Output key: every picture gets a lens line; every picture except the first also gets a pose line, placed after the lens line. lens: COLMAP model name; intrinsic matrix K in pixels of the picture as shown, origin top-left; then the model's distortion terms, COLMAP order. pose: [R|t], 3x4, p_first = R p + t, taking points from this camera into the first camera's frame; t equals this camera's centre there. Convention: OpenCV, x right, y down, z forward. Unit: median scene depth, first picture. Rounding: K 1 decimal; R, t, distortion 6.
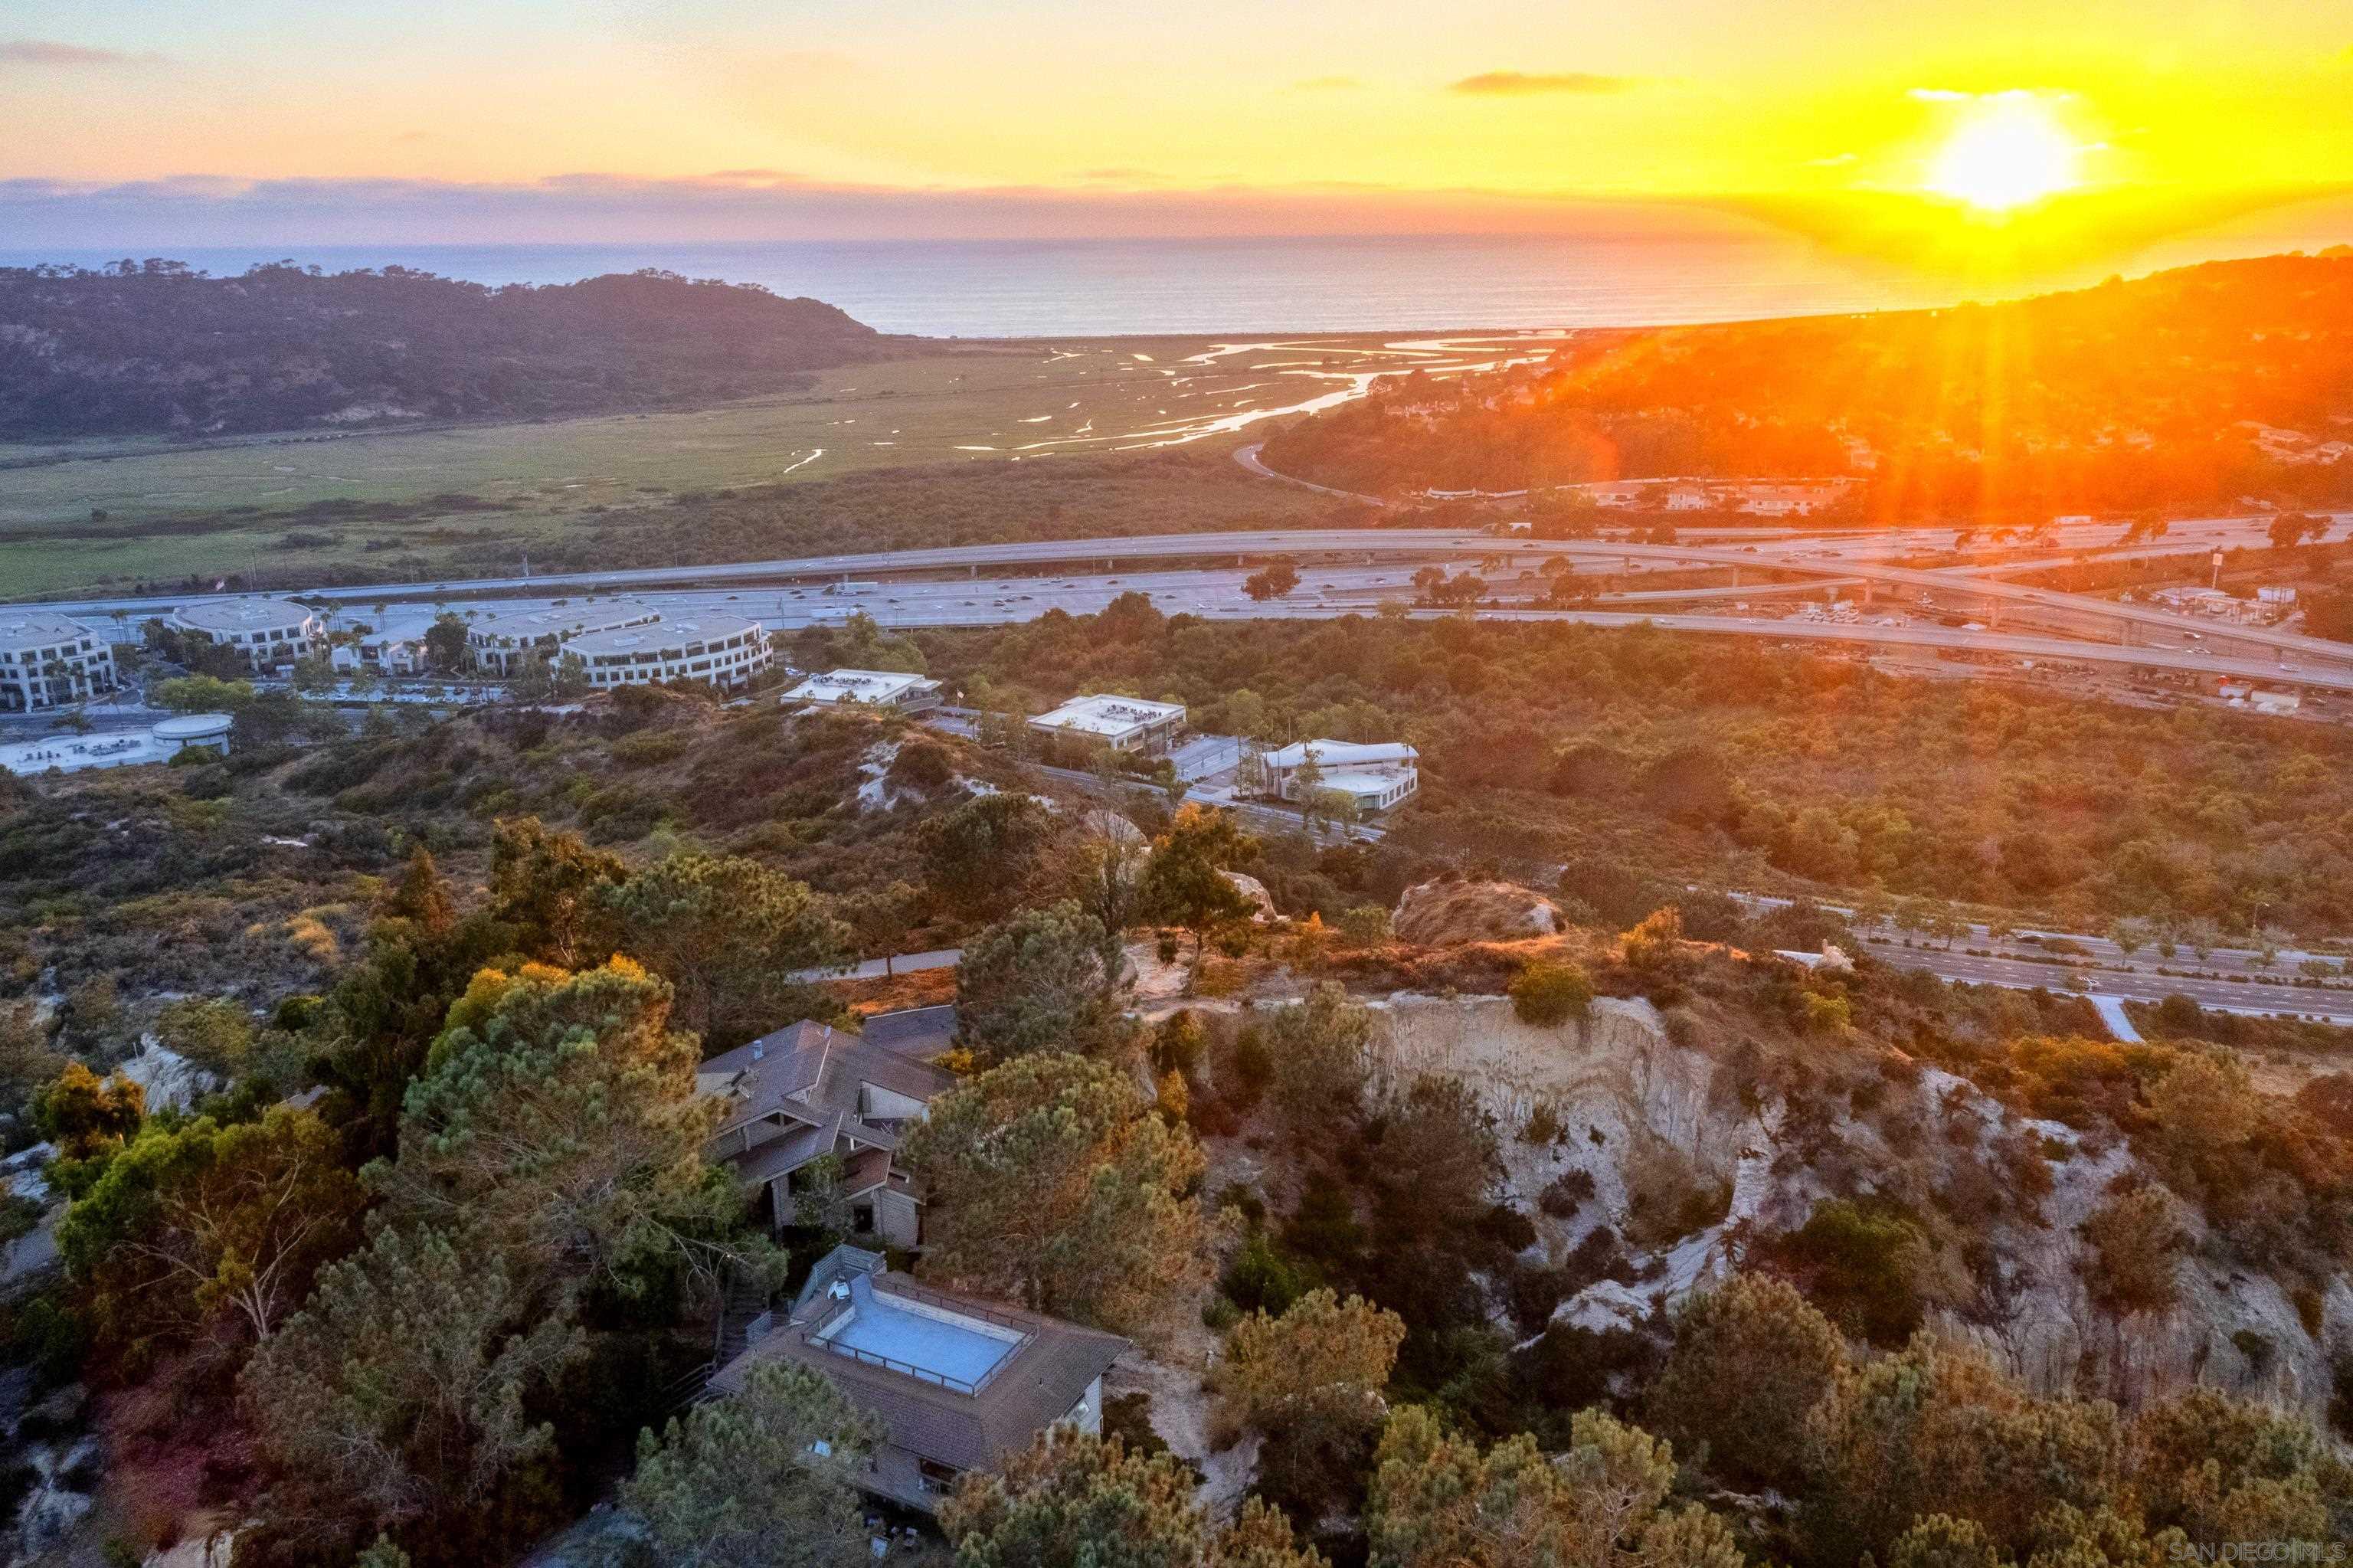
lens RADIAL K [[1870.6, 0, 1179.4], [0, 1870.6, 786.8], [0, 0, 1]] dist [-0.014997, 0.003287]
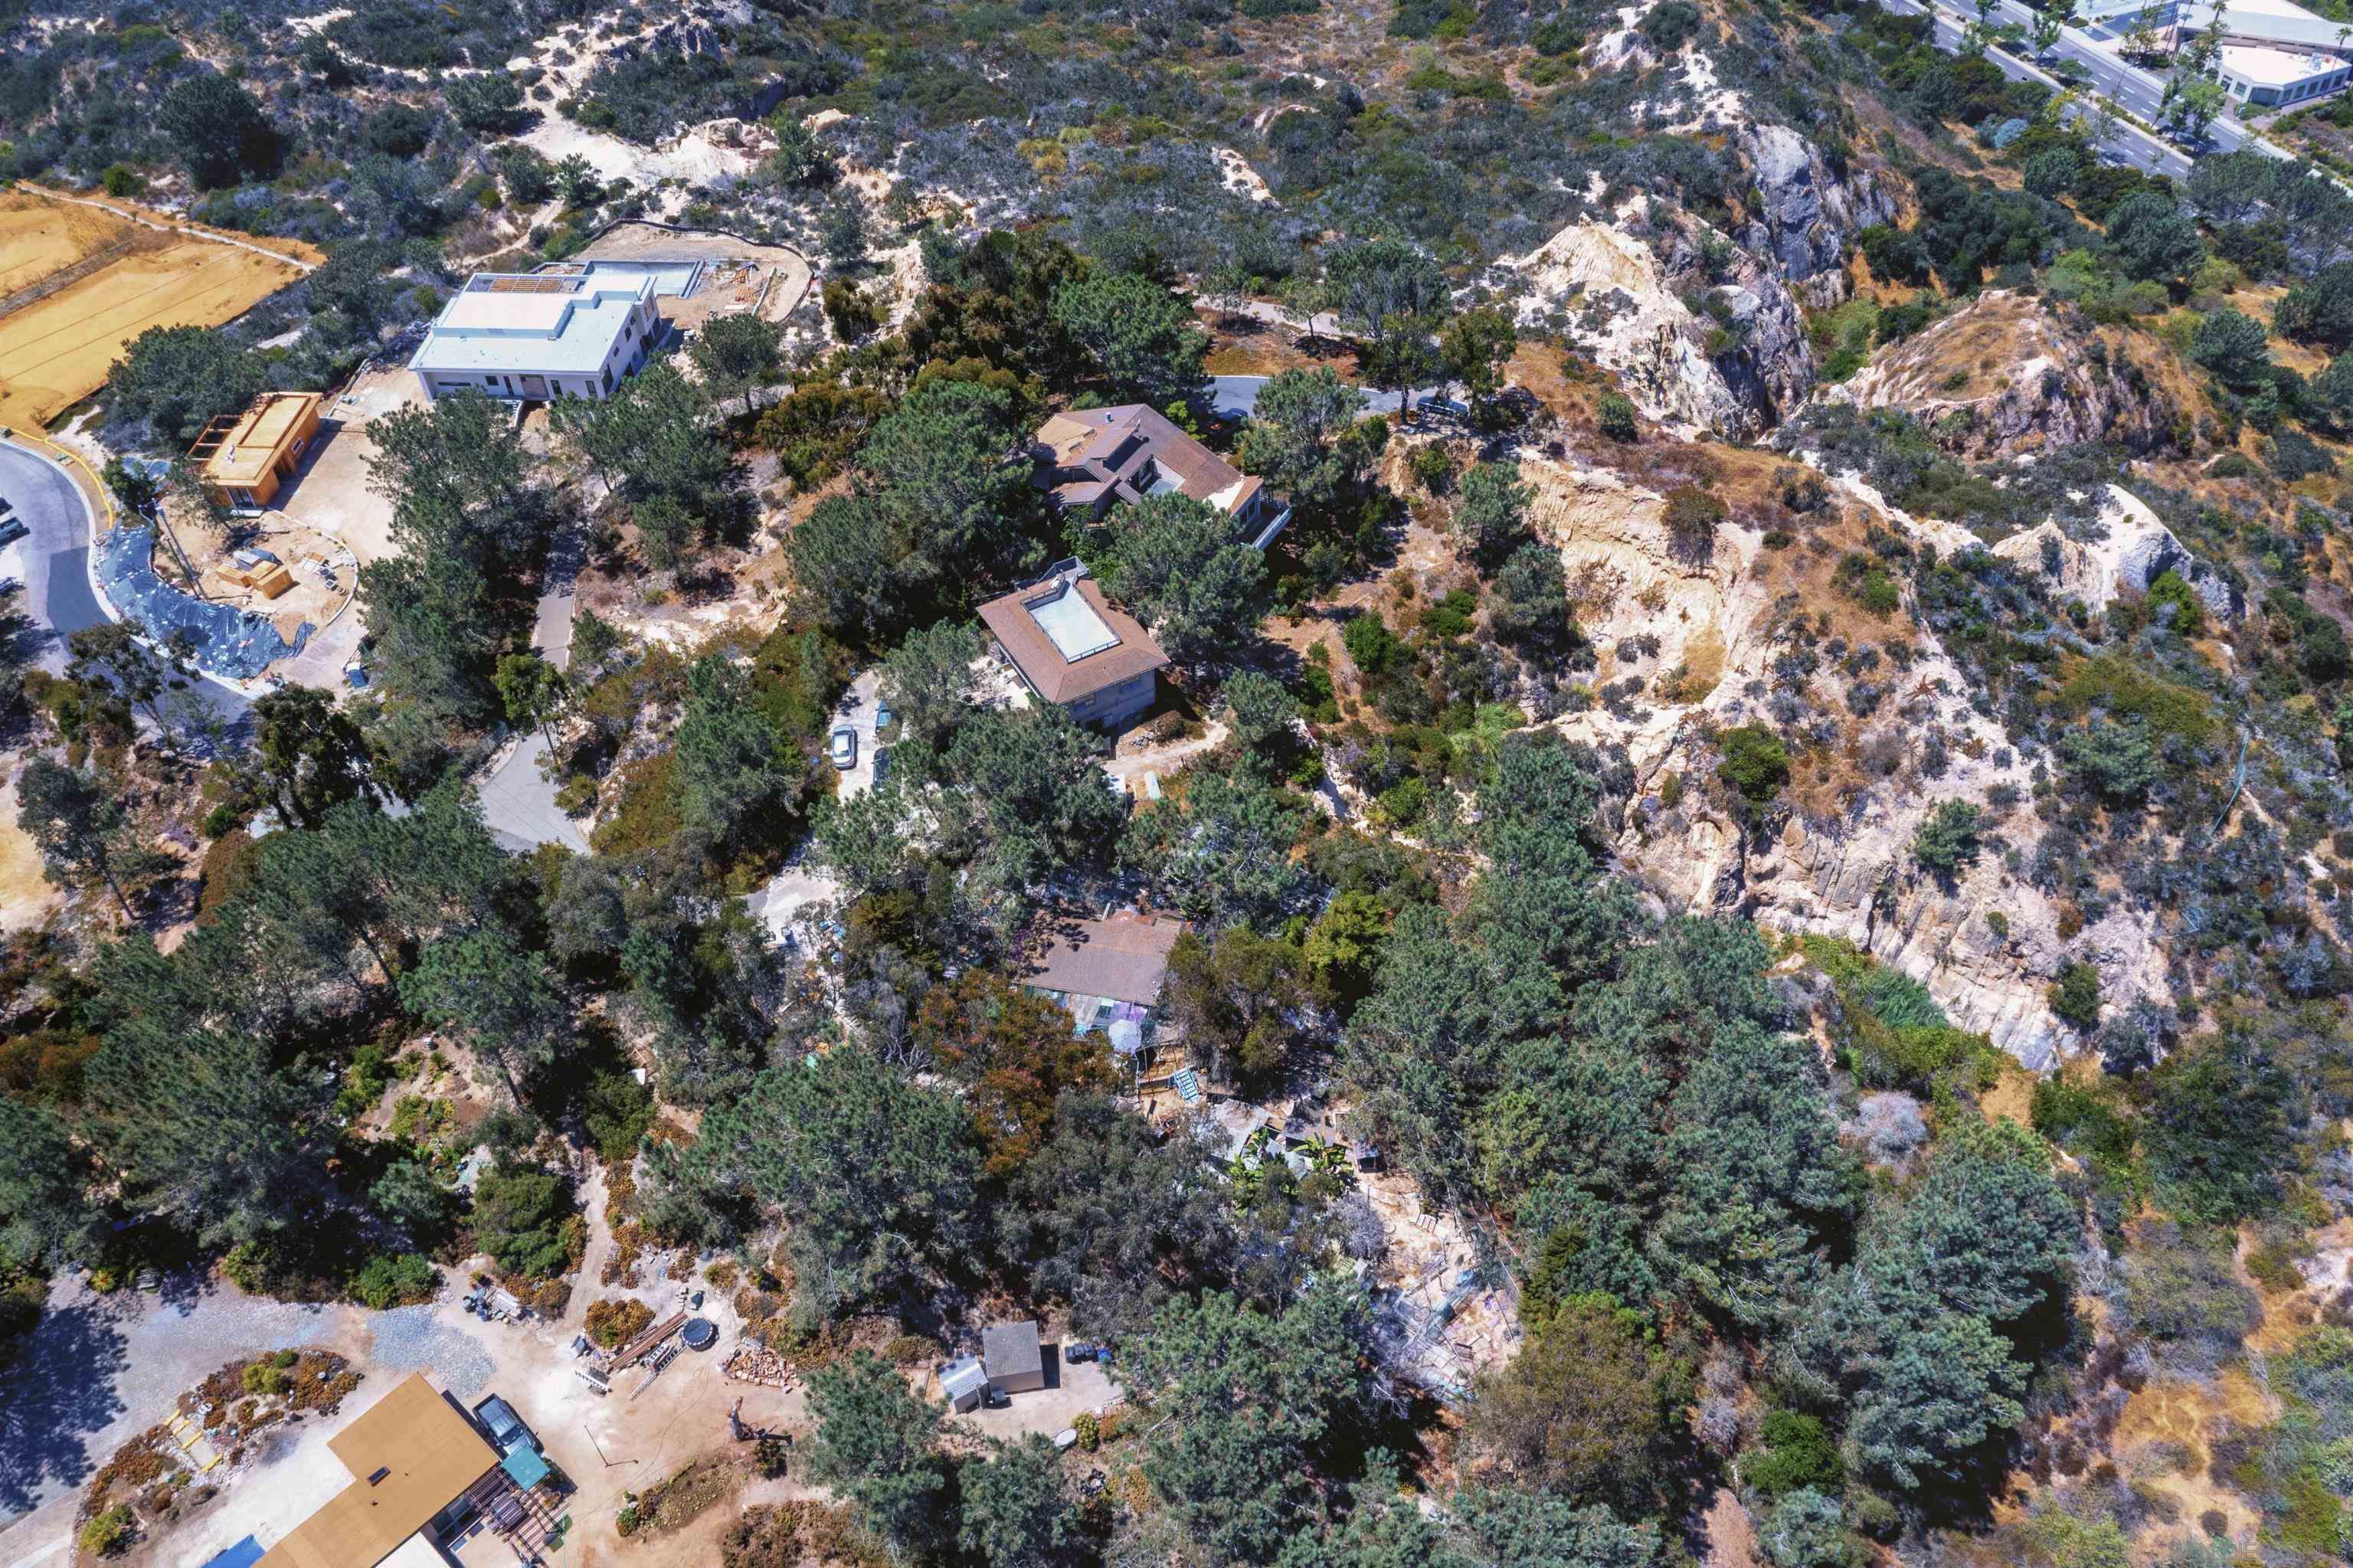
lens RADIAL K [[1841.6, 0, 1170.1], [0, 1841.6, 796.2], [0, 0, 1]] dist [-0.002767, 0.059209]
pose [[0.834550, 0.385239, -0.393850, 0.116238], [-0.137552, 0.837937, 0.528148, -0.087855], [0.533485, -0.386591, 0.752291, -0.069579]]
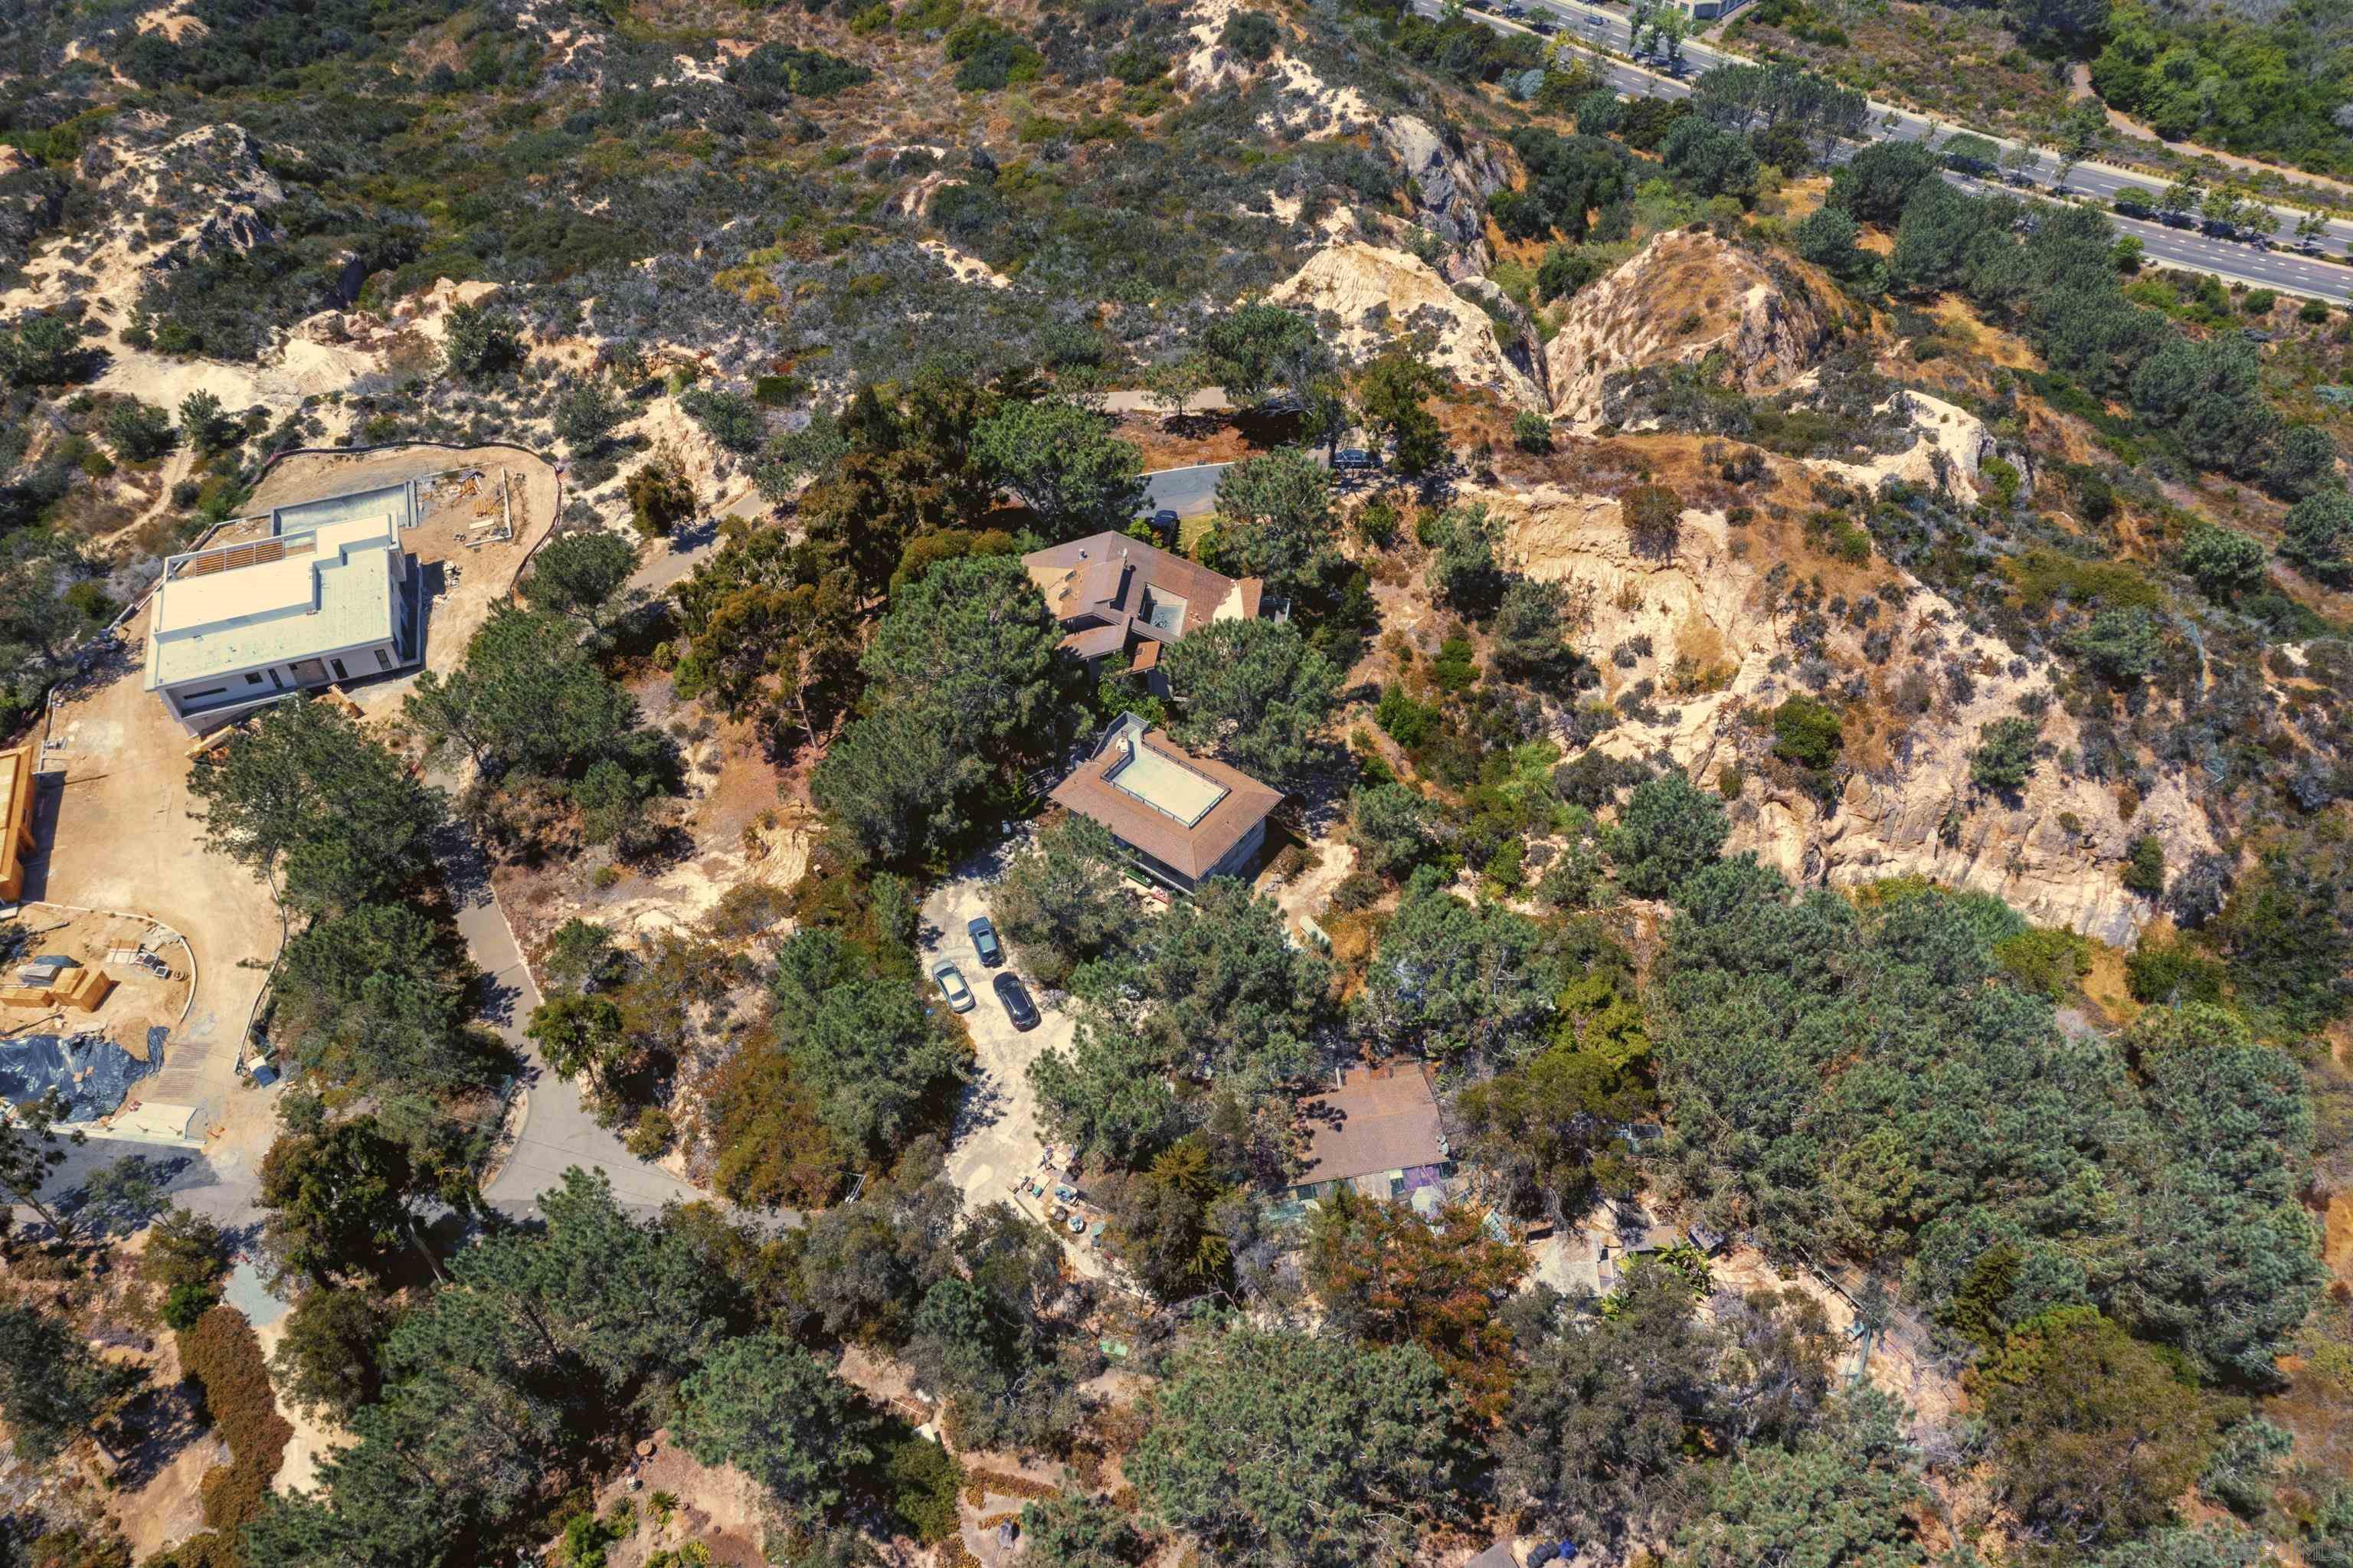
lens RADIAL K [[1841.6, 0, 1170.1], [0, 1841.6, 796.2], [0, 0, 1]] dist [-0.002767, 0.059209]
pose [[0.980288, 0.126400, -0.151847, 0.020136], [-0.035293, 0.868236, 0.494894, -0.085253], [0.194394, -0.479780, 0.855583, -0.077131]]
